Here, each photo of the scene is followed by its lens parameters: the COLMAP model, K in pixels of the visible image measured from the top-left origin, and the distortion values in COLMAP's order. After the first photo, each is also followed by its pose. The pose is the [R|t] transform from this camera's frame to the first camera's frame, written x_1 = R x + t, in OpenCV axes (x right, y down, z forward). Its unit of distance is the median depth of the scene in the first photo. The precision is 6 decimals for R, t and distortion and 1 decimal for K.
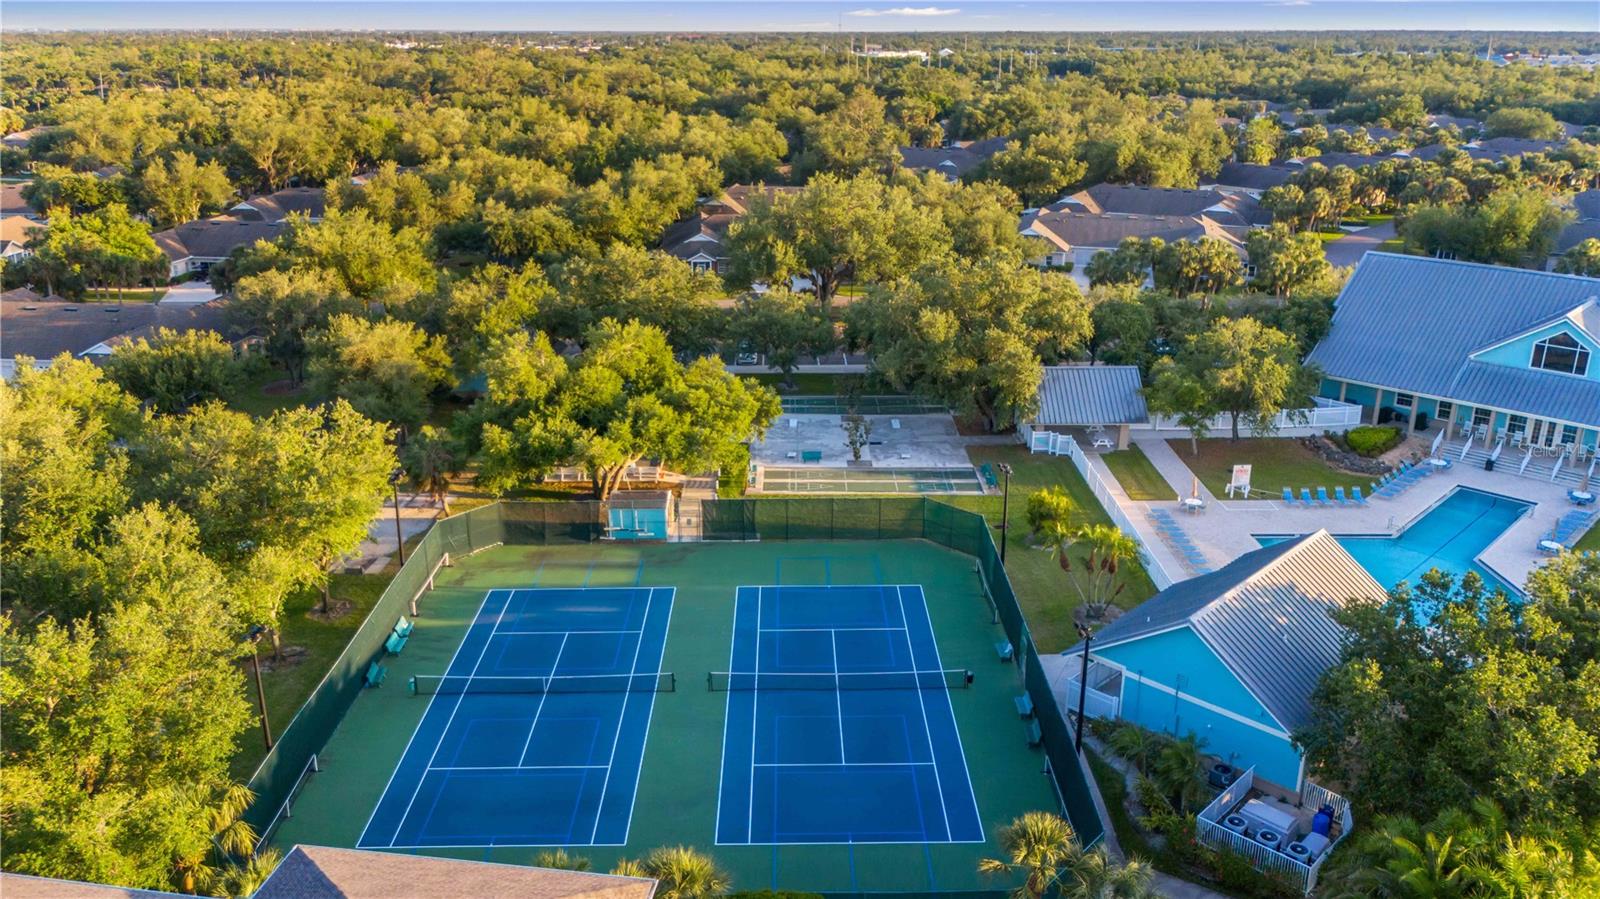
lens RADIAL K [[1198.7, 0, 801.5], [0, 1198.7, 458.2], [0, 0, 1]] dist [0.048269, -0.052248]
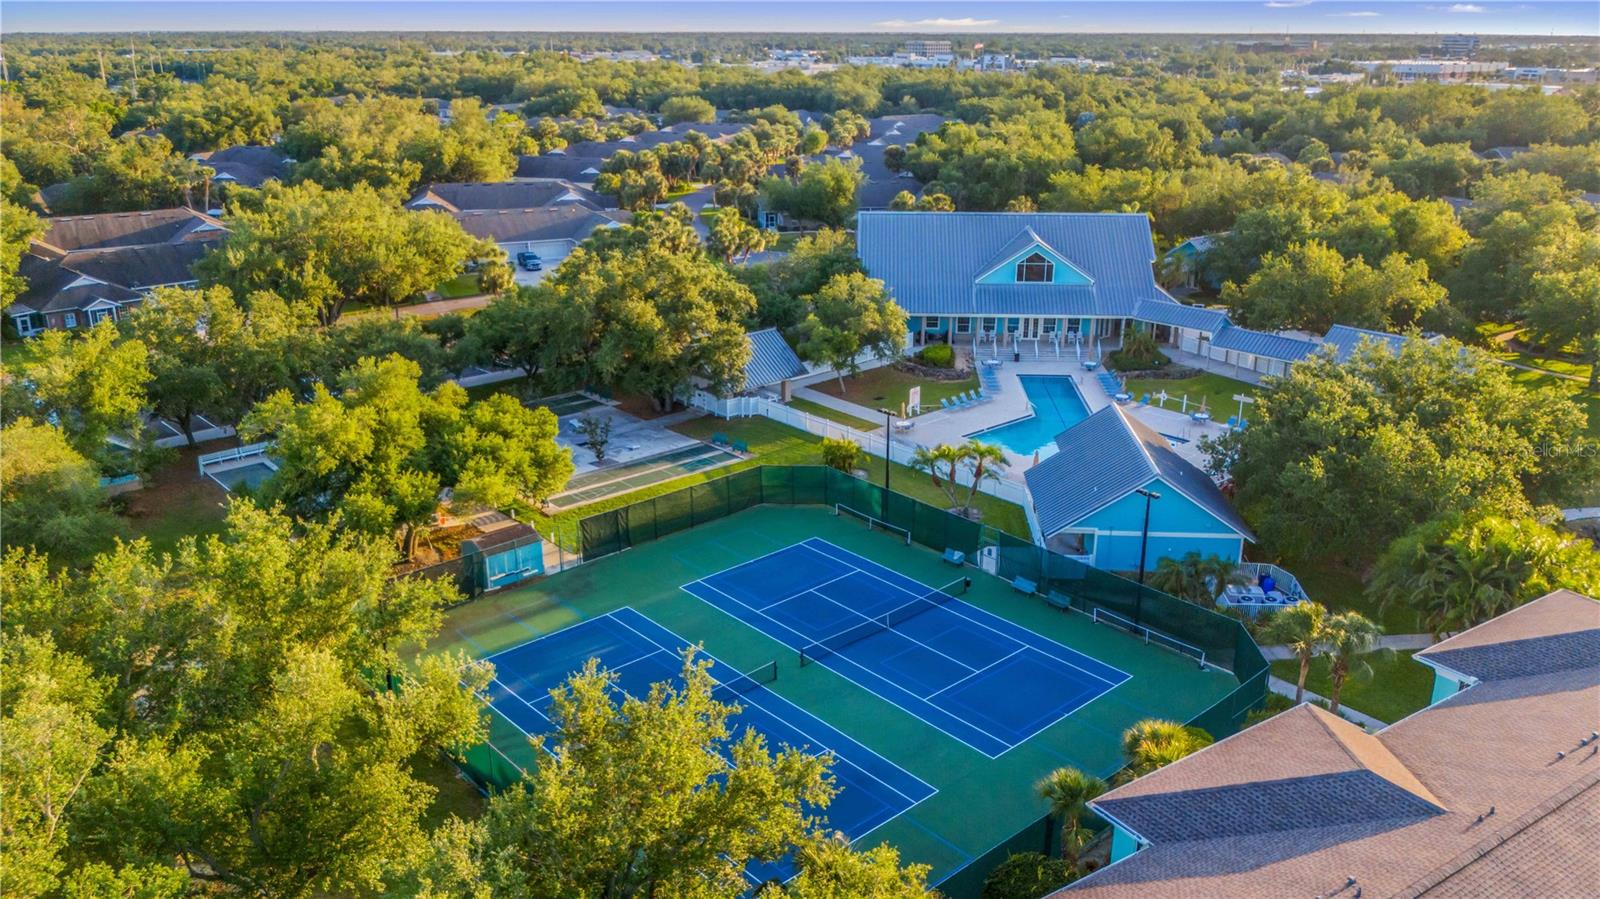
lens RADIAL K [[1198.7, 0, 804.5], [0, 1198.7, 446.8], [0, 0, 1]] dist [0.048269, -0.052248]
pose [[0.757465, -0.216654, 0.615880, -0.441724], [0.221507, 0.972662, 0.069733, -0.041955], [-0.614151, 0.083601, 0.784748, 0.107343]]
